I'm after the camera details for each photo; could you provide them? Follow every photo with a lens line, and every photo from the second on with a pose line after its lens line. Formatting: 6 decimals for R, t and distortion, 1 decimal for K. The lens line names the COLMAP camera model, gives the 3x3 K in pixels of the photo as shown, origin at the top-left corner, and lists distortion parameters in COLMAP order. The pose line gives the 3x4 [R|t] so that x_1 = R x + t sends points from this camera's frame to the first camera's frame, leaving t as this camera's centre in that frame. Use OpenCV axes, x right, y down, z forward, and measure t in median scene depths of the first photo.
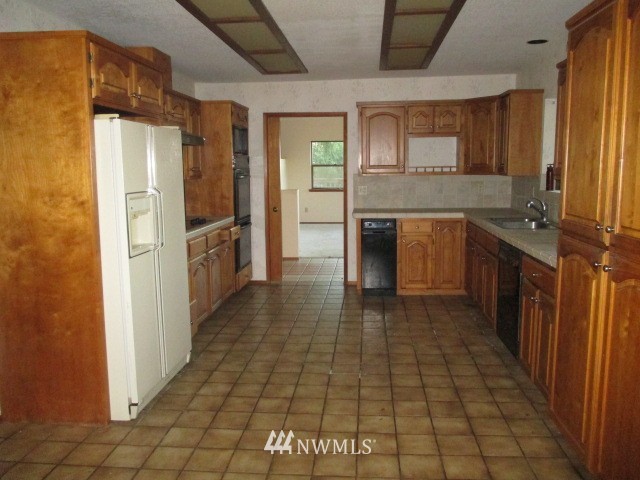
lens RADIAL K [[531.5, 0, 320.0], [0, 531.5, 240.0], [0, 0, 1]] dist [0.006385, -0.095703]
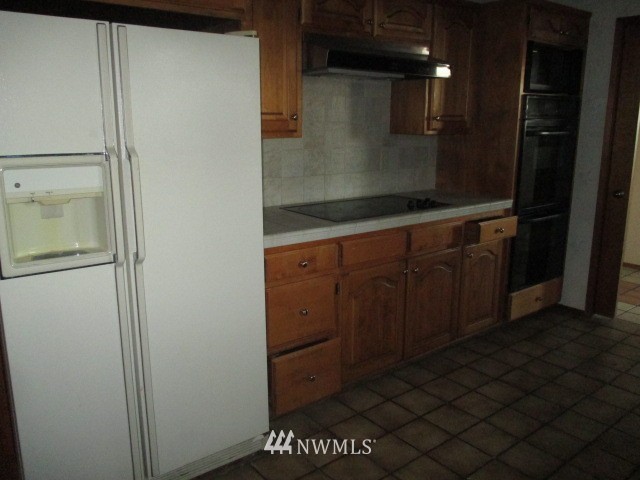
lens RADIAL K [[531.5, 0, 320.0], [0, 531.5, 240.0], [0, 0, 1]] dist [0.006385, -0.095703]
pose [[0.680682, 0.181882, -0.709641, 0.119318], [-0.107882, 0.983015, 0.148469, -0.065348], [0.724592, -0.024503, 0.688743, 0.438327]]
